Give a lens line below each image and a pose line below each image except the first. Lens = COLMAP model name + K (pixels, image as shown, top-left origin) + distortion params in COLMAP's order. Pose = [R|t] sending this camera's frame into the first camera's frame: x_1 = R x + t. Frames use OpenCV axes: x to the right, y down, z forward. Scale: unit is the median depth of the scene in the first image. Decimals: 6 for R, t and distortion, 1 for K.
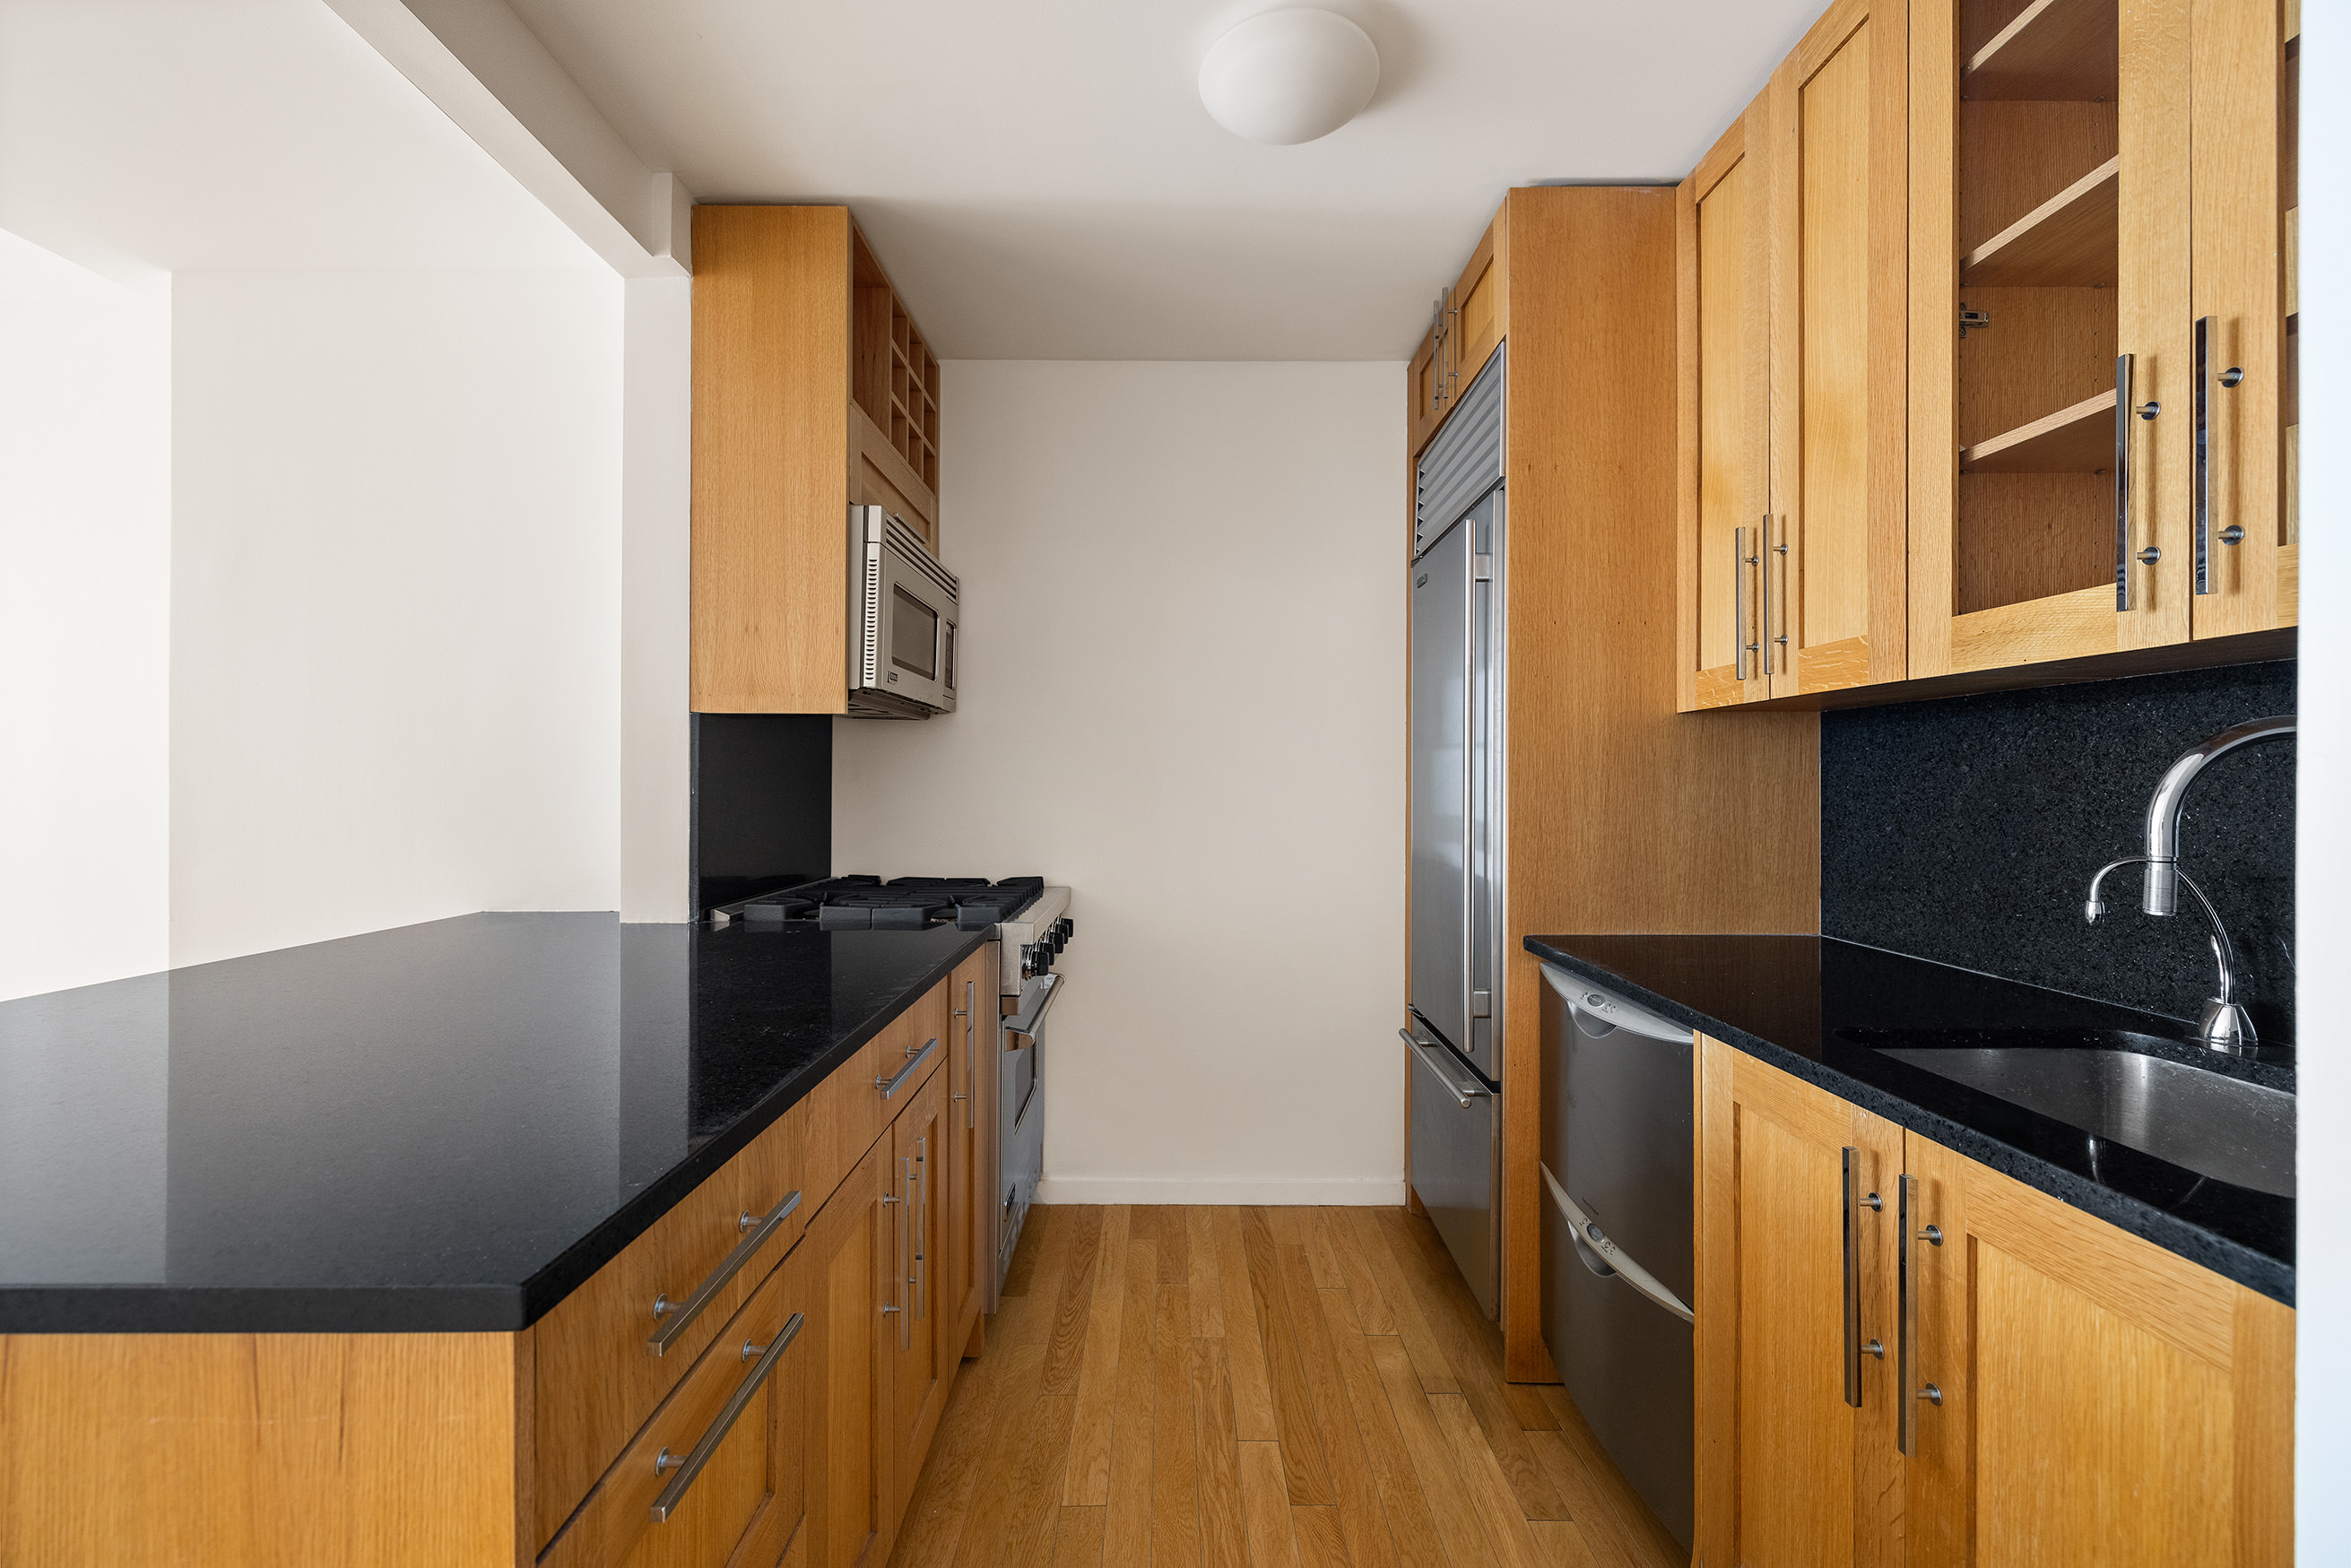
lens RADIAL K [[983.0, 0, 1180.4], [0, 983.0, 774.9], [0, 0, 1]] dist [-0.004422, -0.000217]
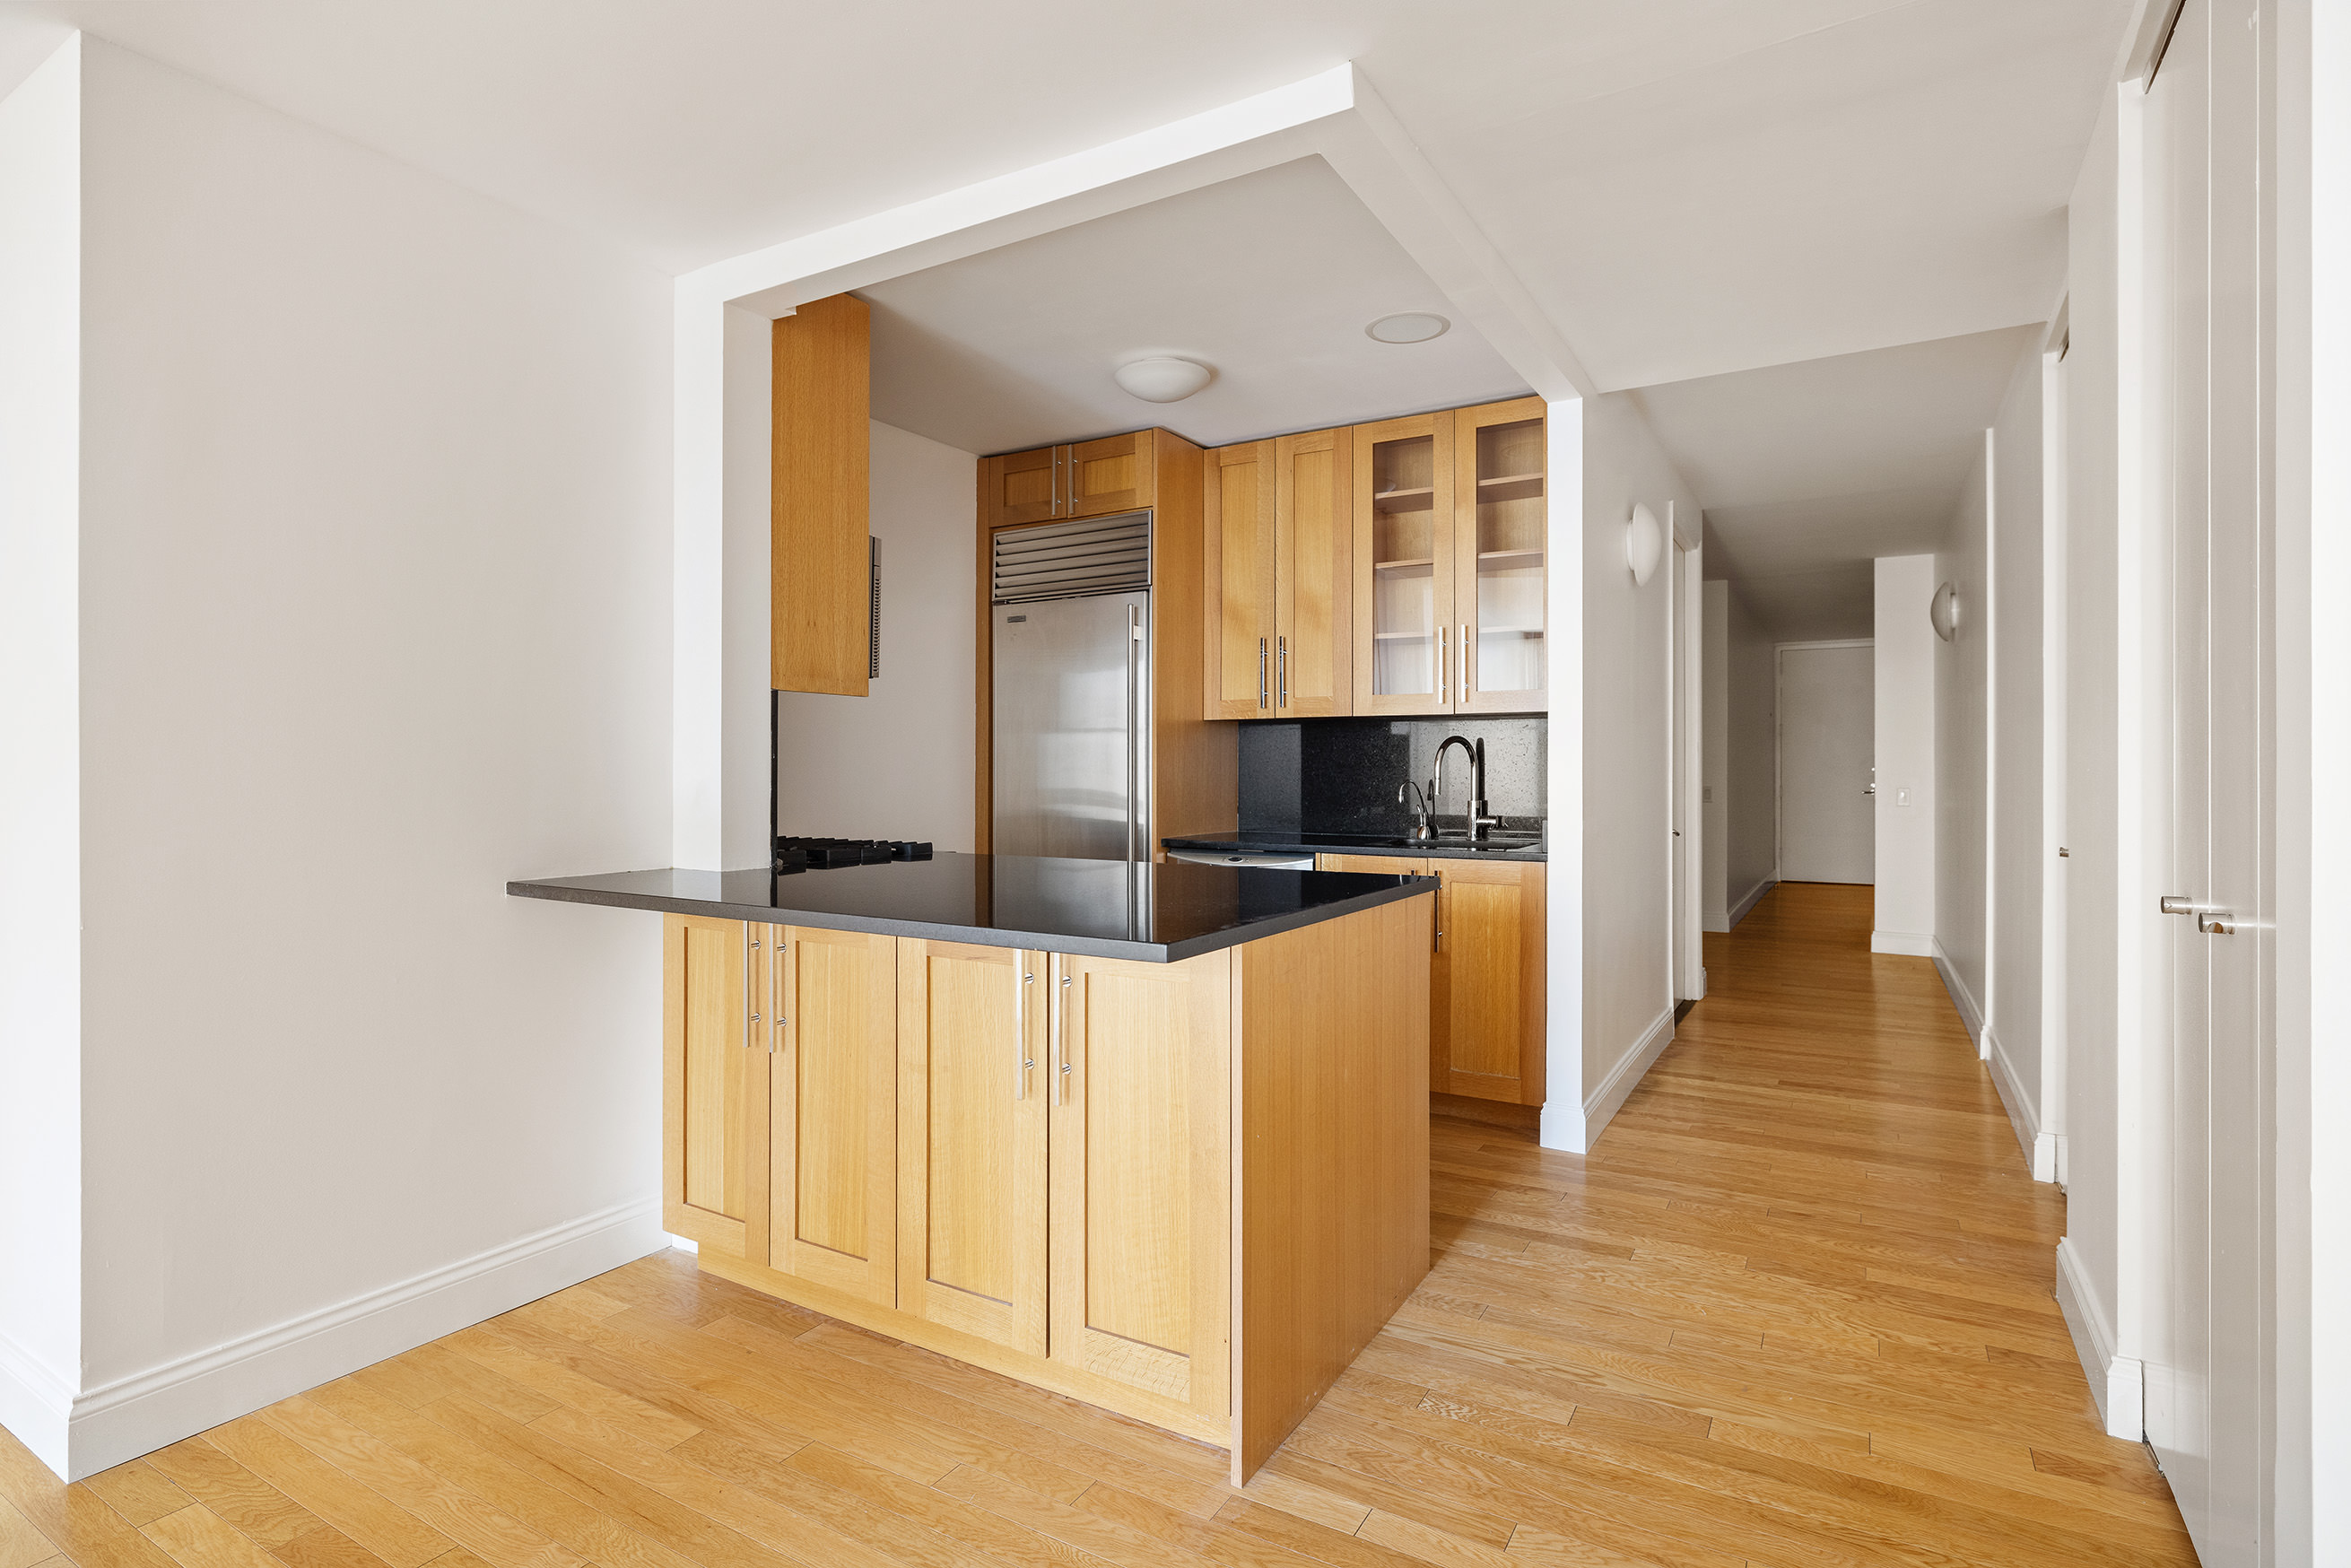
lens RADIAL K [[1198.0, 0, 1172.5], [0, 1198.0, 767.6], [0, 0, 1]] dist [-0.000200, -0.000315]
pose [[0.515522, 0.000604, 0.856876, -1.539054], [-0.007082, 0.999969, 0.003556, 0.022867], [-0.856847, -0.007902, 0.515510, -0.161292]]
